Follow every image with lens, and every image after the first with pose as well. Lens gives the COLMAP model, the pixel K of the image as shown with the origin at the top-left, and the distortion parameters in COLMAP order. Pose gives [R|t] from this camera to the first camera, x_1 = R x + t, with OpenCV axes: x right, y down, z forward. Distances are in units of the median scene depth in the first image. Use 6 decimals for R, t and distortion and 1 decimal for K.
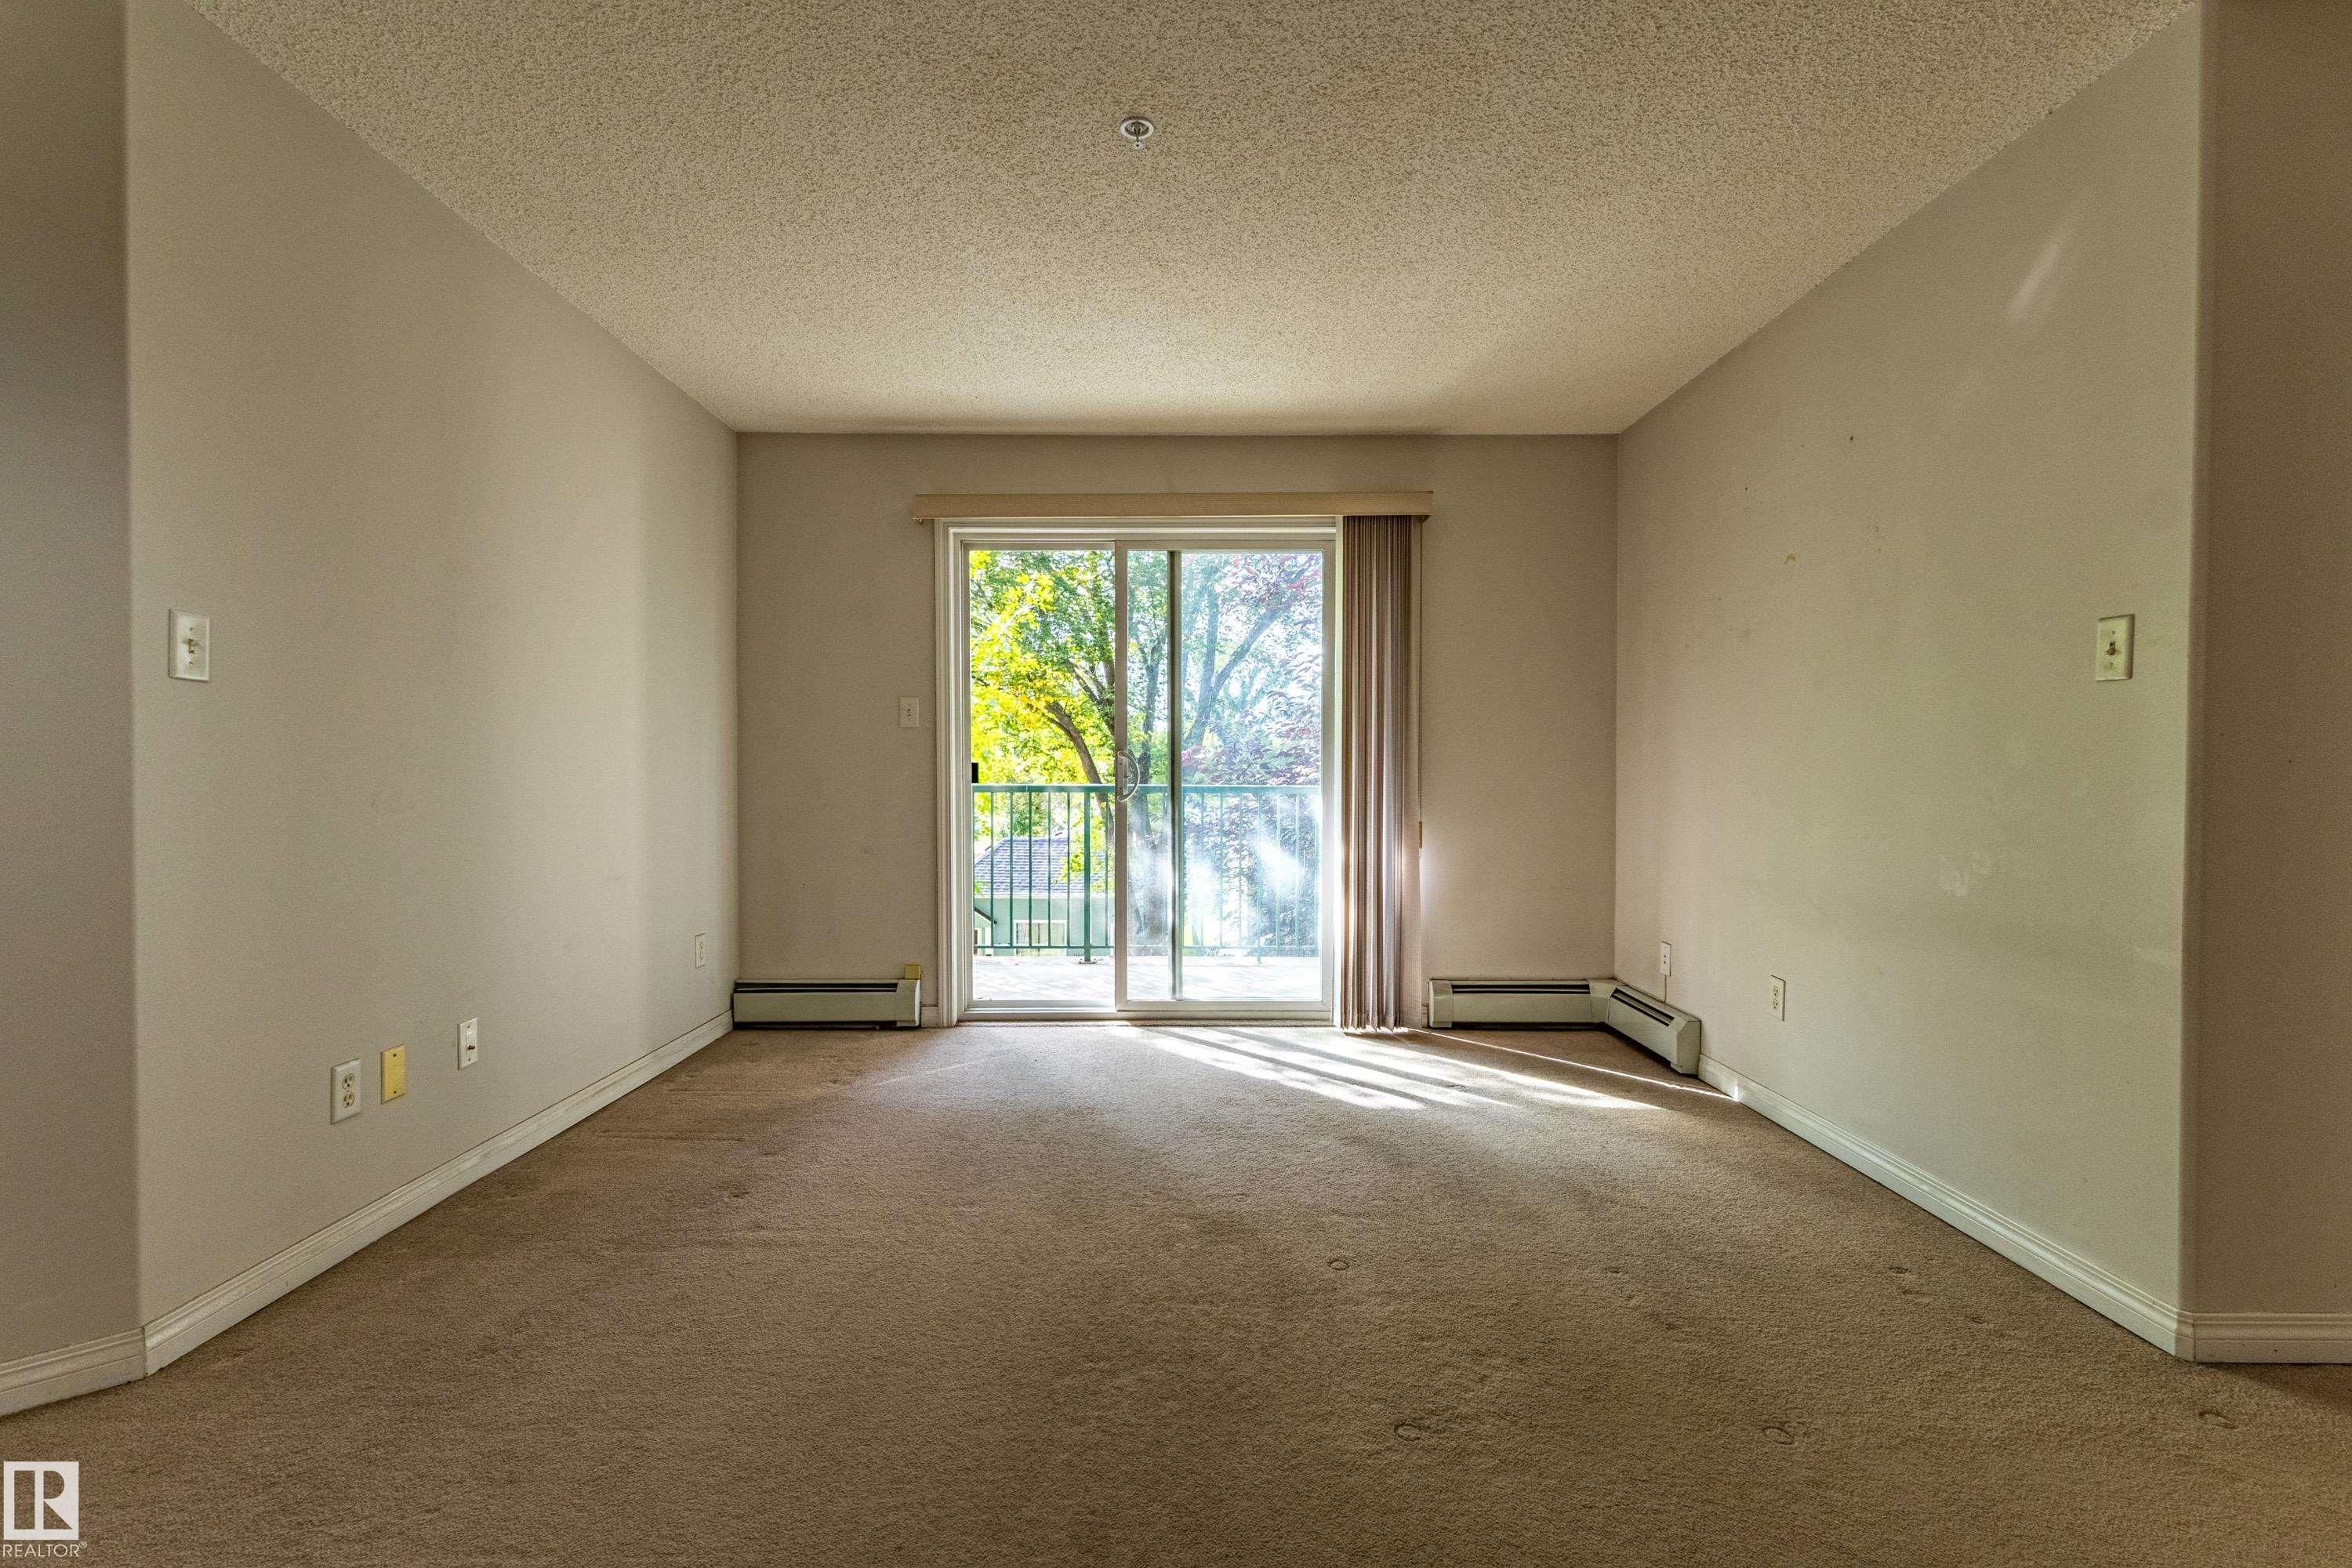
lens RADIAL K [[1096.2, 0, 1180.2], [0, 1096.2, 763.2], [0, 0, 1]] dist [0.001811, 0.001355]
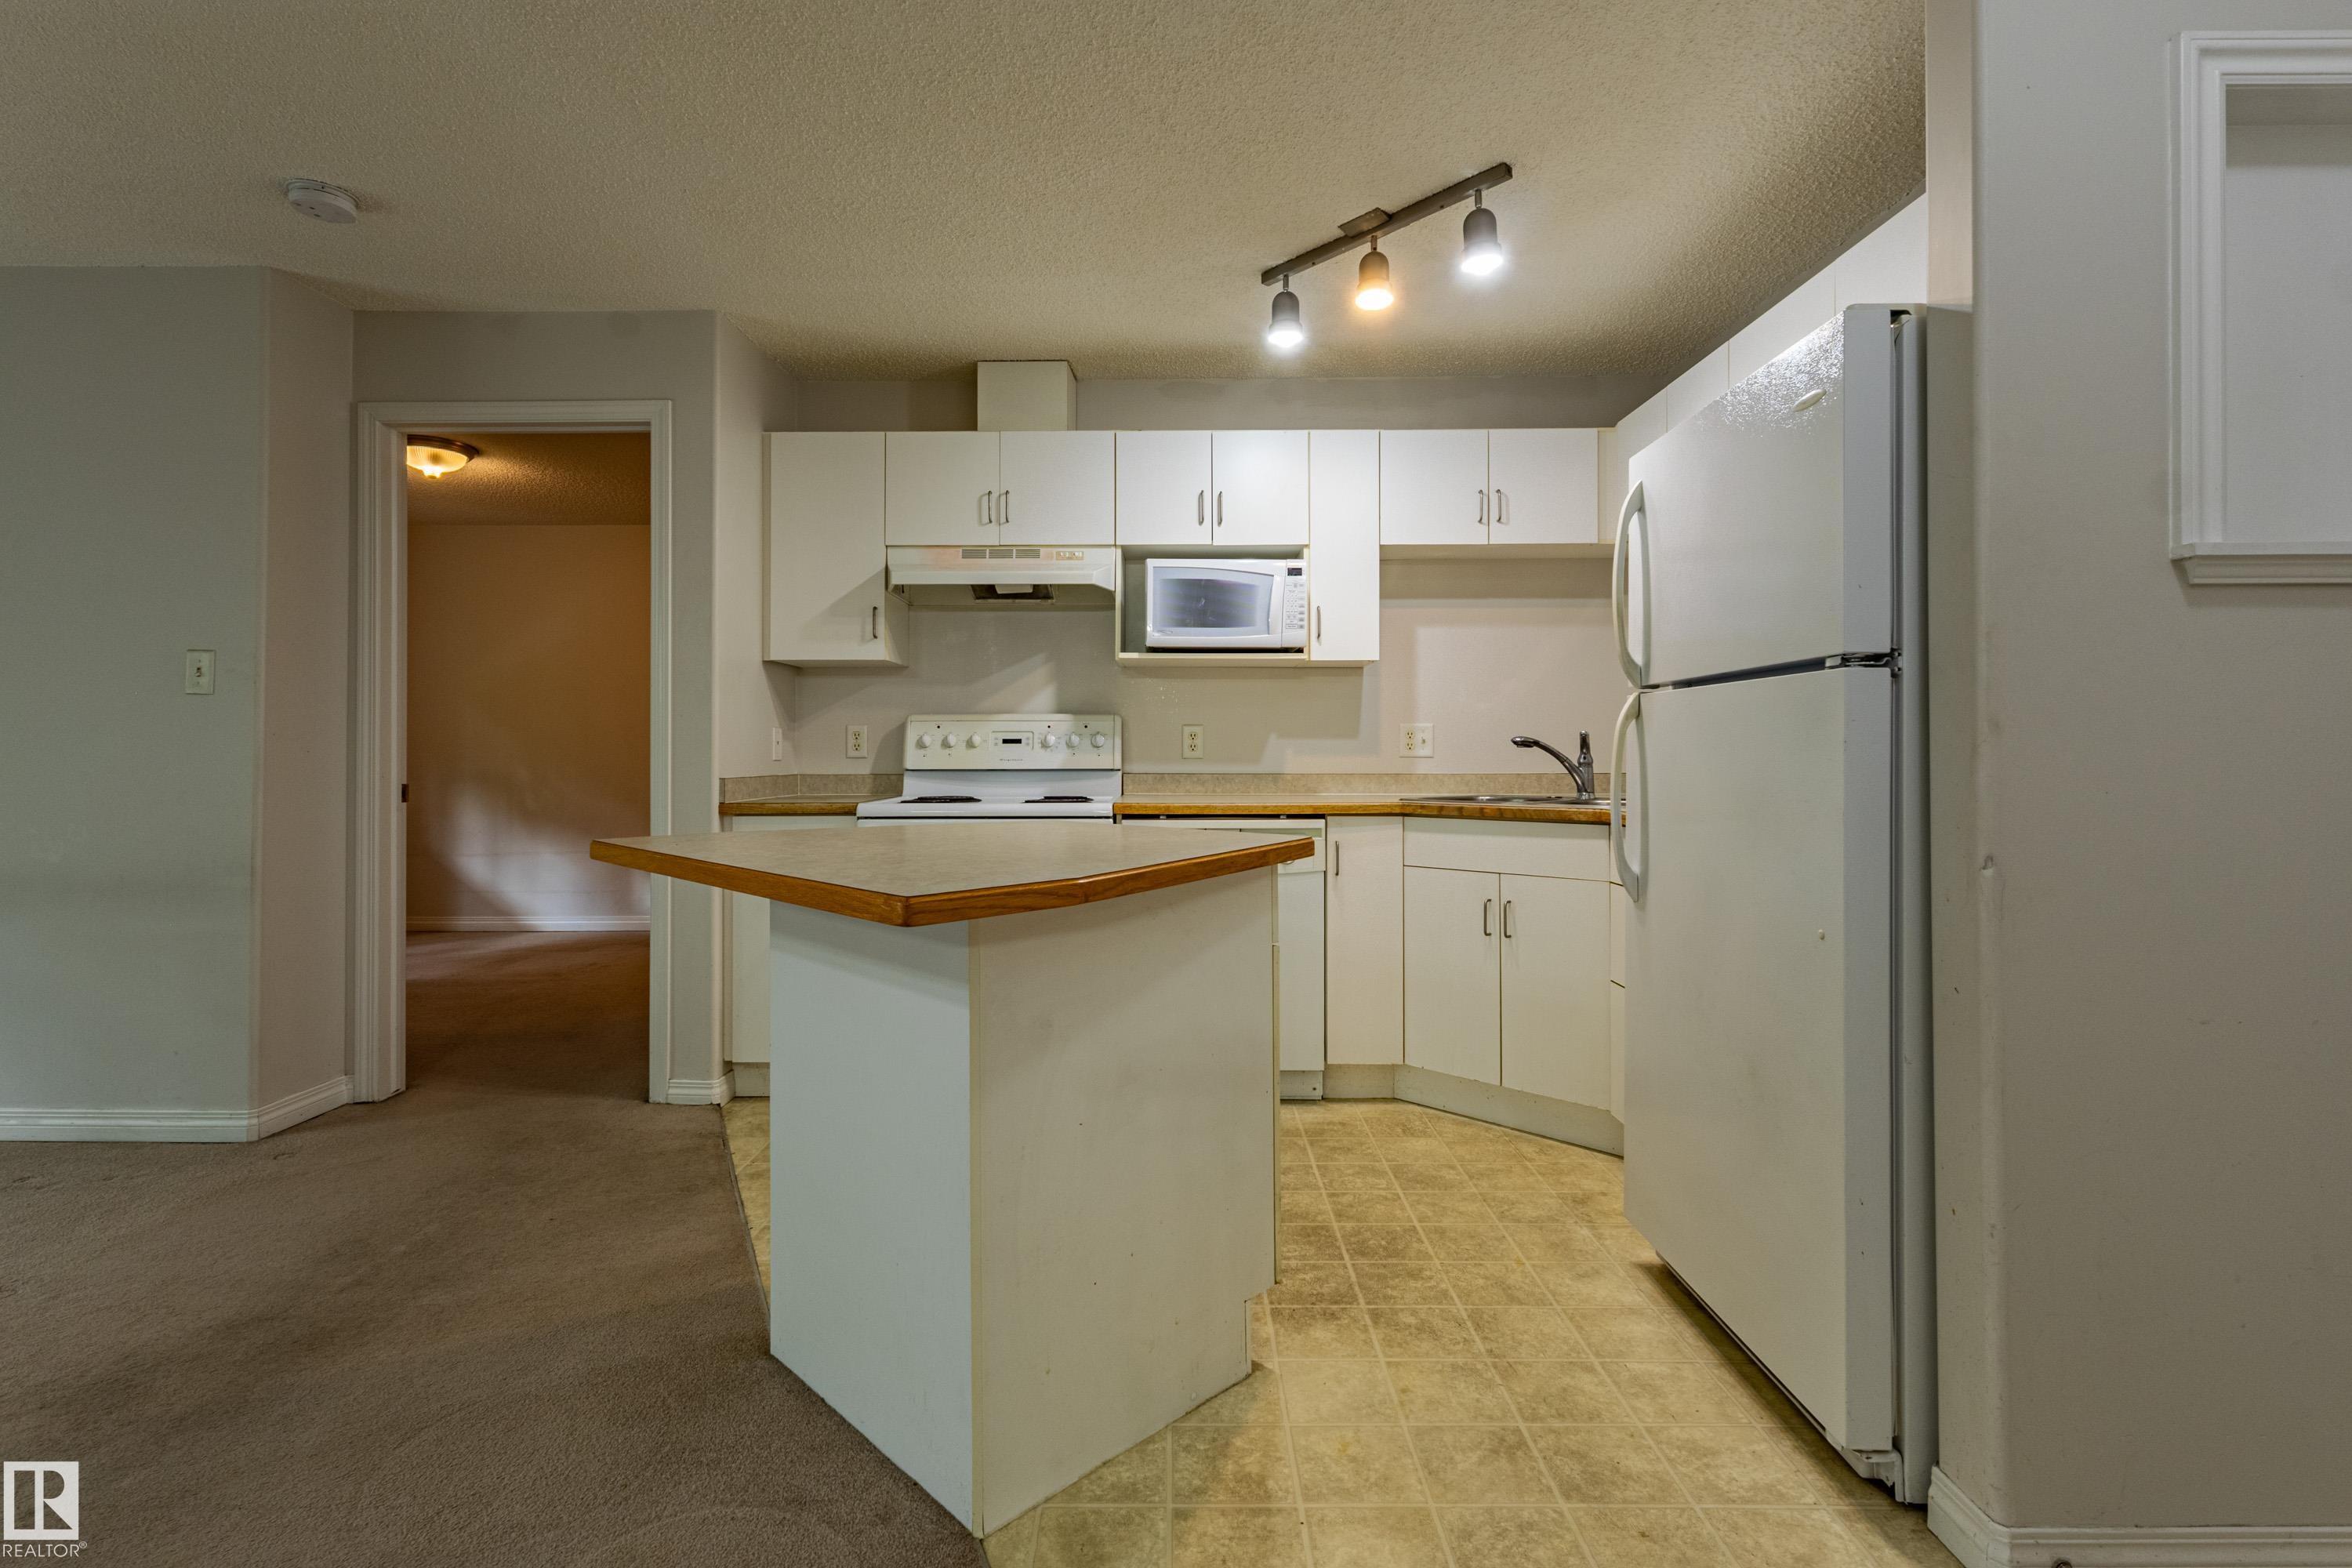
lens RADIAL K [[1097.3, 0, 1167.6], [0, 1097.3, 745.6], [0, 0, 1]] dist [0.001747, 0.000329]
pose [[0.015269, 0.007830, 0.999853, -0.295520], [-0.003113, 0.999965, -0.007783, -0.001504], [-0.999879, -0.002994, 0.015293, -0.145653]]
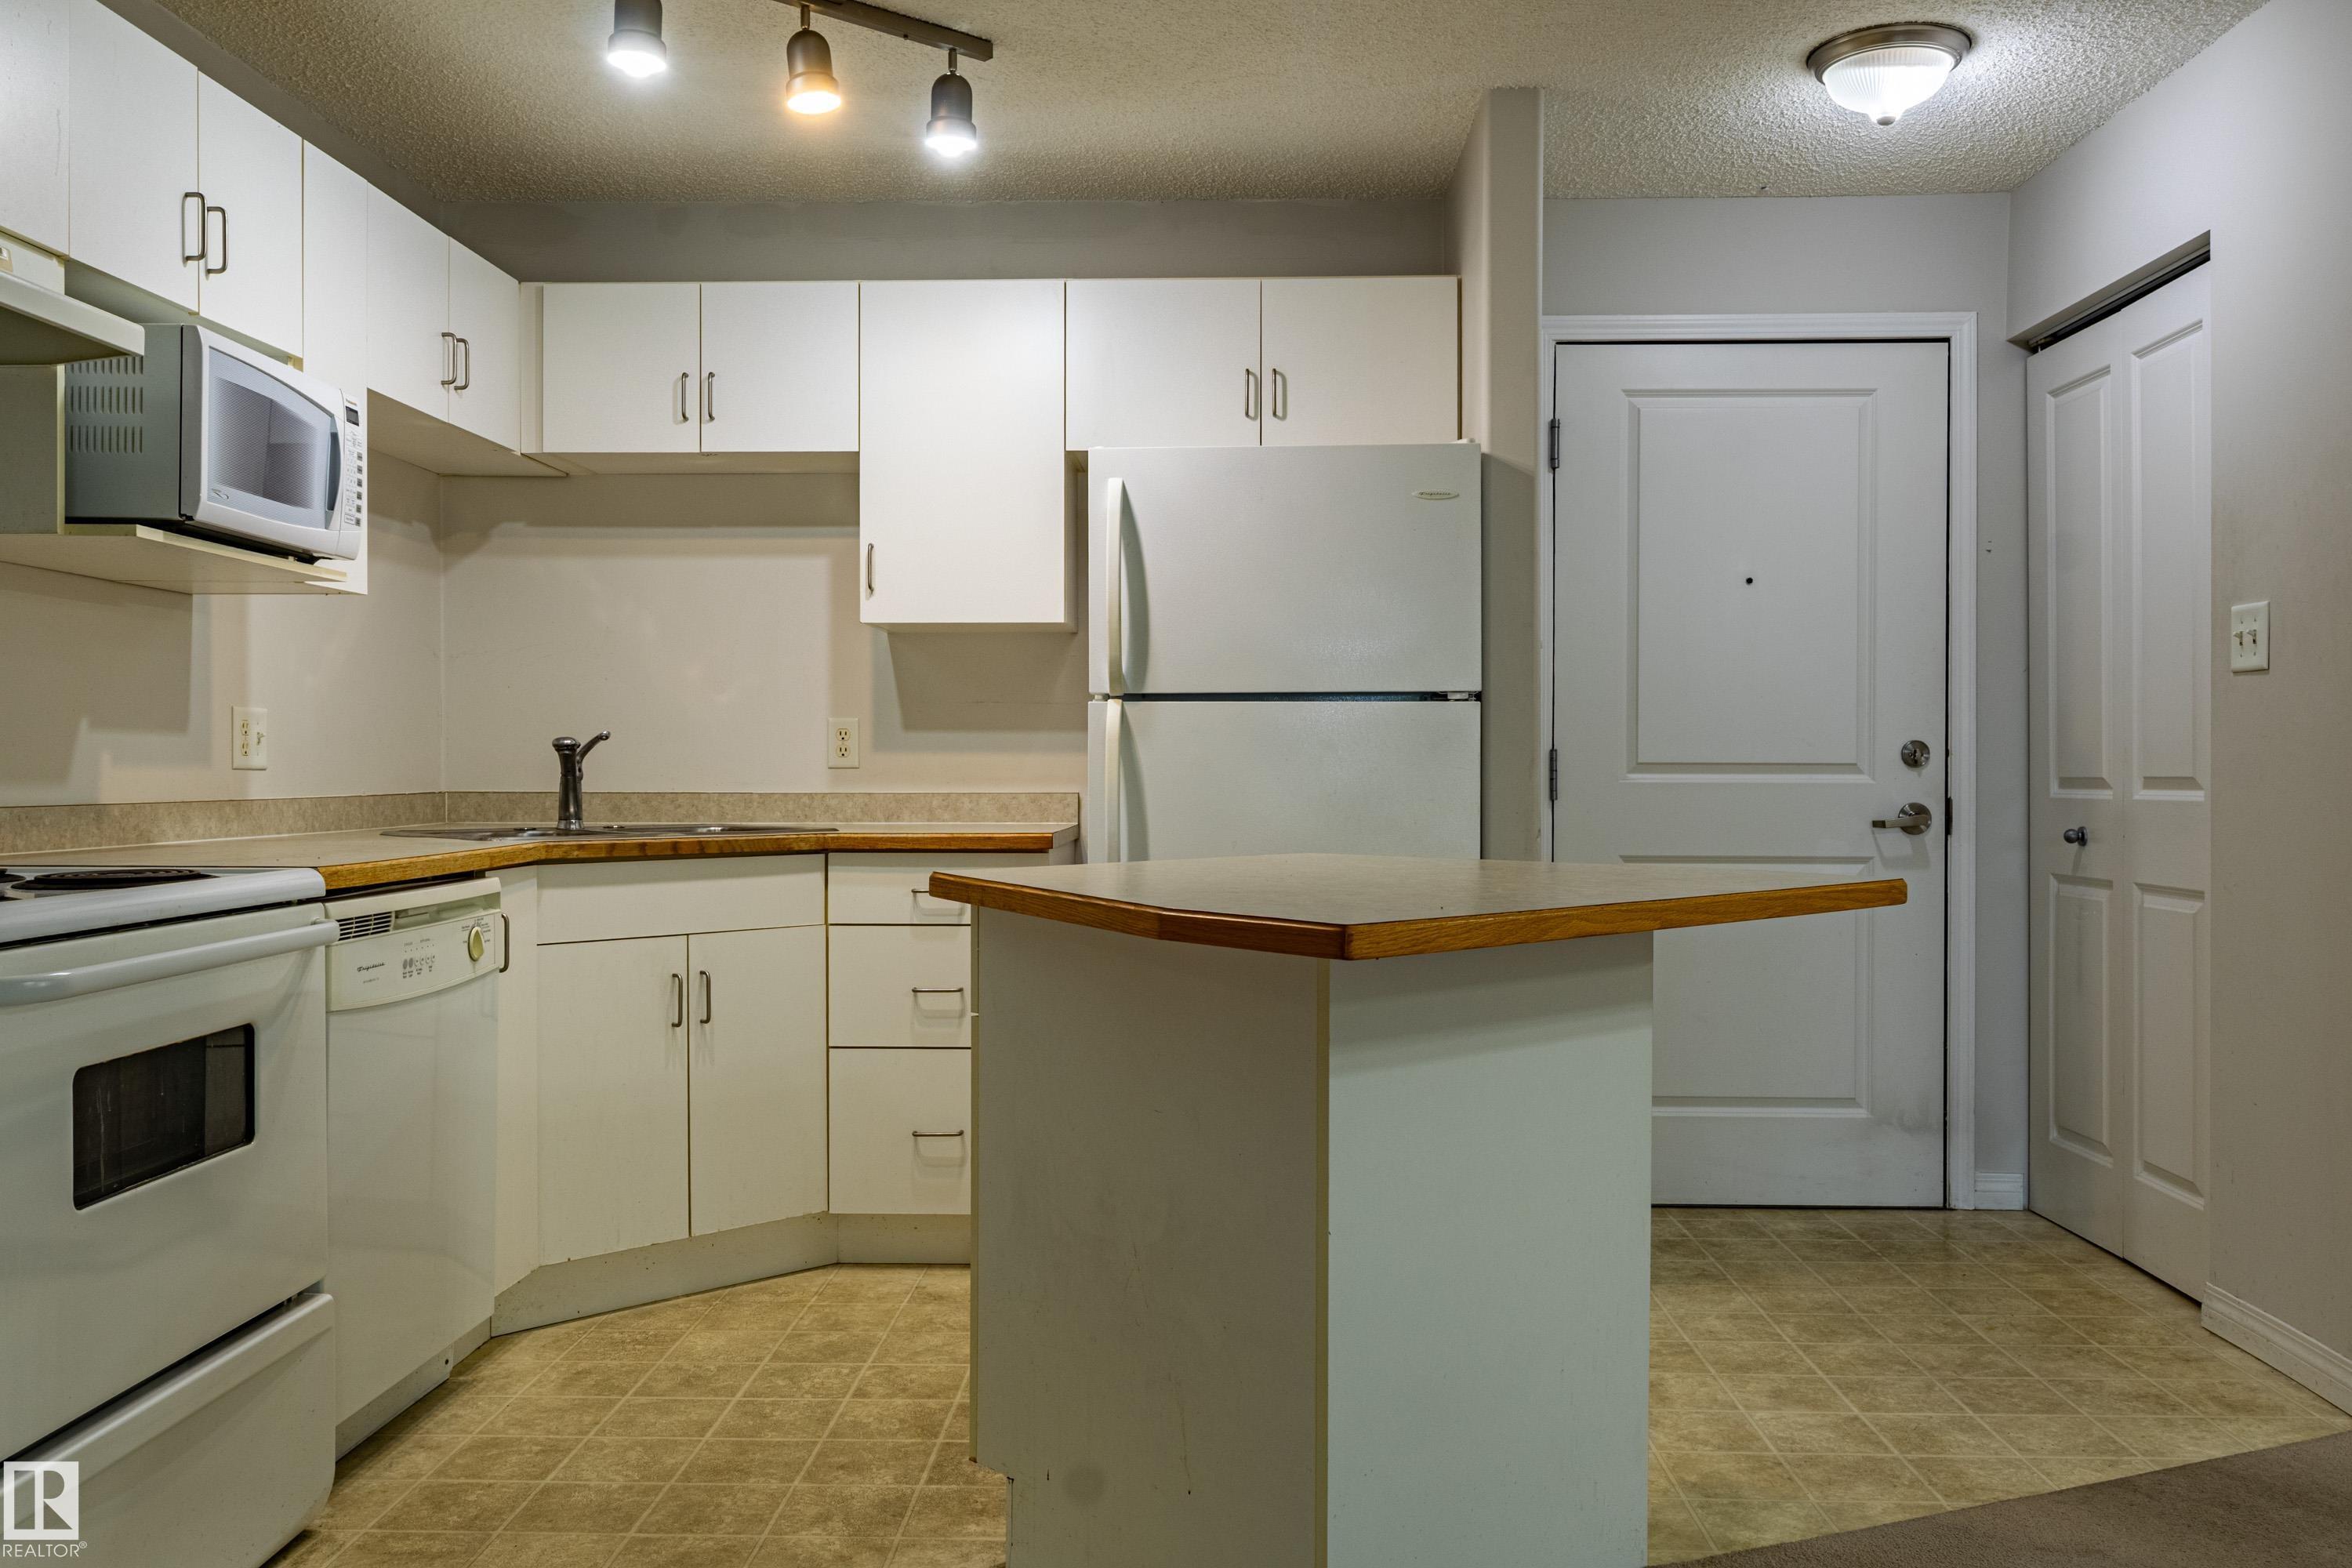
lens RADIAL K [[1875.0, 0, 1176.0], [0, 1875.0, 784.0], [0, 0, 1]] dist [0.003307, -0.003111]
pose [[-0.999128, -0.000743, 0.041756, 0.205032], [-0.000568, 0.999991, 0.004183, 0.003645], [-0.041758, 0.004155, -0.999119, 0.544511]]
